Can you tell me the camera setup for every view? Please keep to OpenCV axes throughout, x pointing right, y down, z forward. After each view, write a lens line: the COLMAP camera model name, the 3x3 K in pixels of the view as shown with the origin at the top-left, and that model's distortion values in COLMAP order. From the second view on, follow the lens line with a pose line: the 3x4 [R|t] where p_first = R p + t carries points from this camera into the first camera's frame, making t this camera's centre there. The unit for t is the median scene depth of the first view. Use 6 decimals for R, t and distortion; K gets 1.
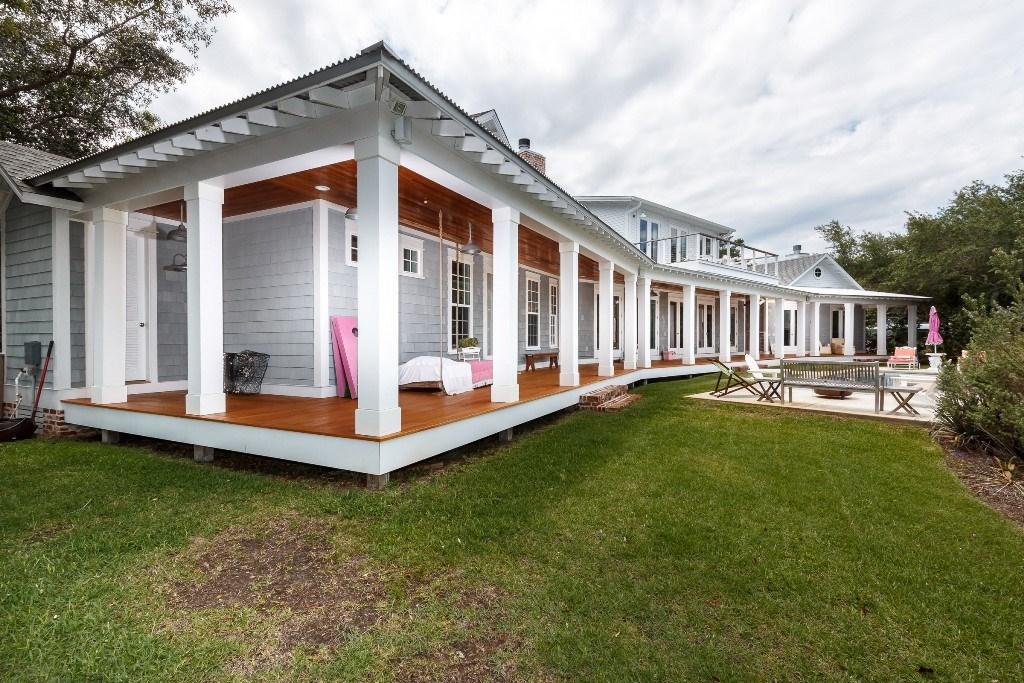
lens RADIAL K [[476.8, 0, 513.7], [0, 476.8, 337.8], [0, 0, 1]] dist [0.000252, -0.000580]
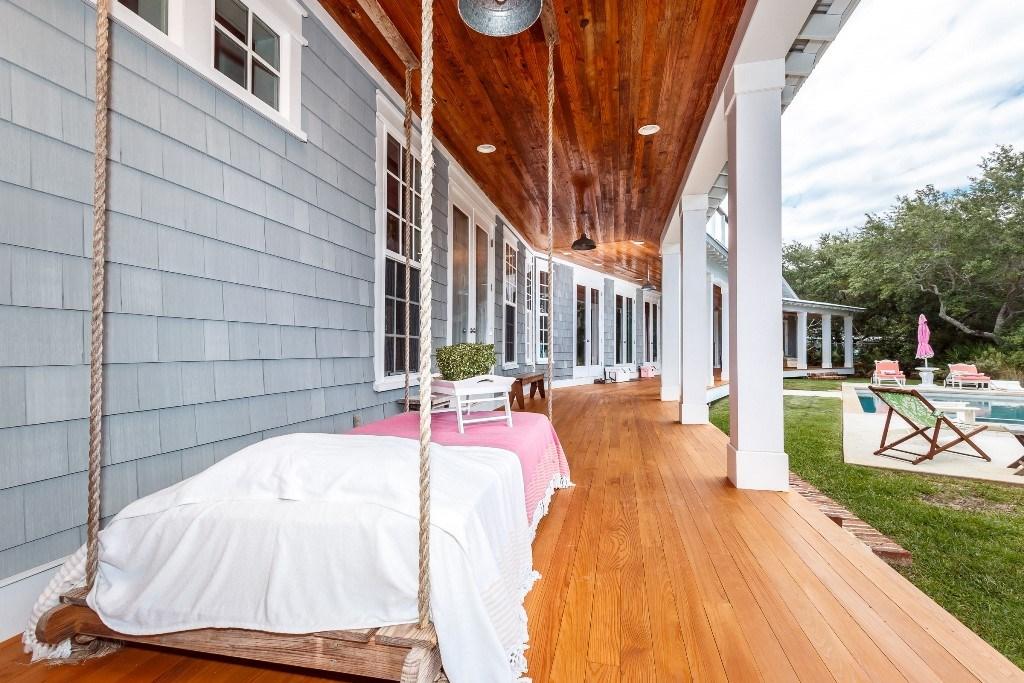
lens RADIAL K [[476.8, 0, 508.7], [0, 476.8, 340.9], [0, 0, 1]] dist [0.000252, -0.000580]
pose [[0.975371, 0.008745, 0.220395, -0.111618], [-0.005409, 0.999862, -0.015735, 0.002403], [-0.220502, 0.014156, 0.975284, 0.595172]]
